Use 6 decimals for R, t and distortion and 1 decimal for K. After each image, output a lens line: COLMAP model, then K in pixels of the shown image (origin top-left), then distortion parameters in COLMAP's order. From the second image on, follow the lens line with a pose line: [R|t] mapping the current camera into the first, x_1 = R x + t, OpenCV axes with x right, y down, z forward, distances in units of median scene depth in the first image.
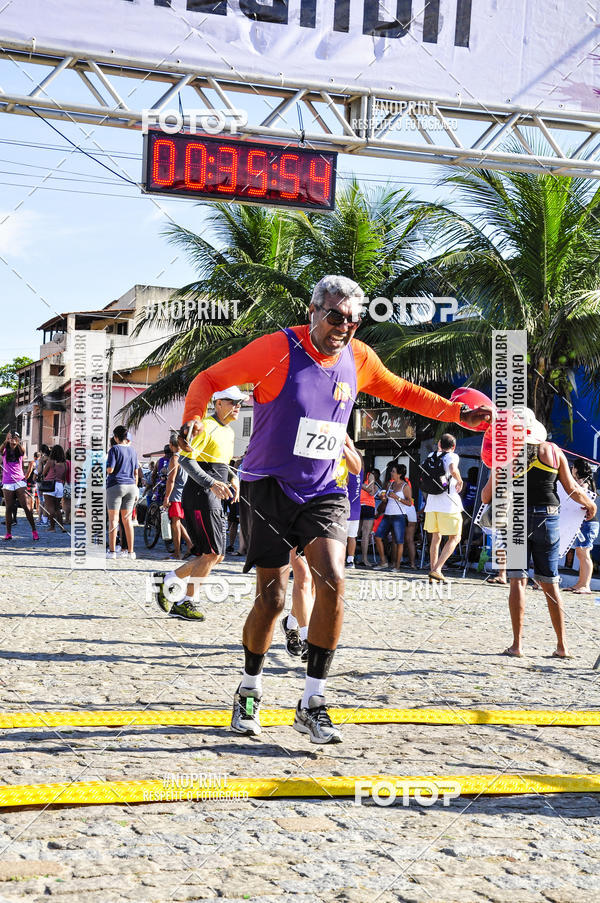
lens RADIAL K [[1700.9, 0, 300.6], [0, 1700.9, 474.1], [0, 0, 1]] dist [0.319897, 0.615000]
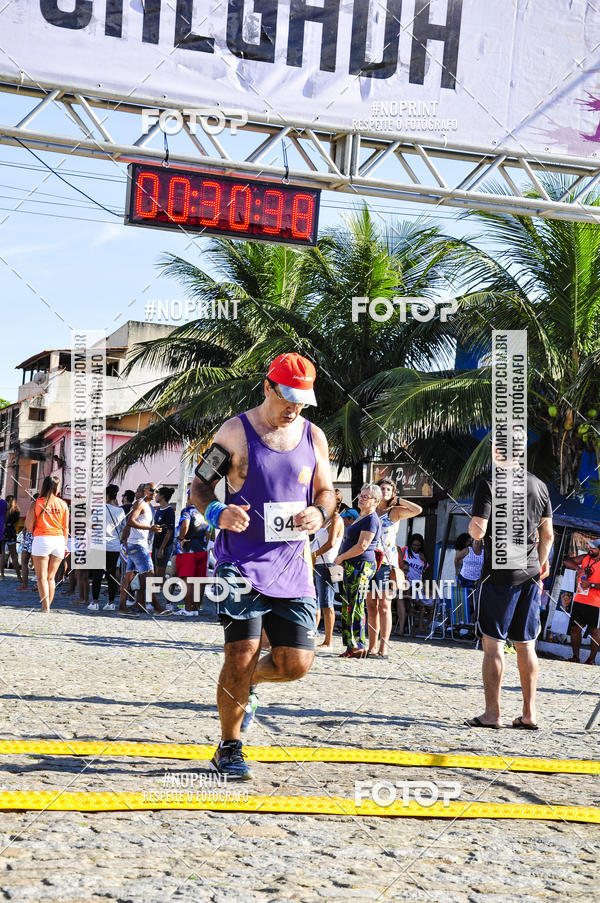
lens RADIAL K [[1946.4, 0, 300.4], [0, 1946.4, 473.1], [0, 0, 1]] dist [0.469880, 0.513987]
pose [[0.999633, 0.026184, -0.006989, 0.022129], [-0.026412, 0.999043, -0.034872, 0.019275], [0.006070, 0.035044, 0.999367, -0.143628]]
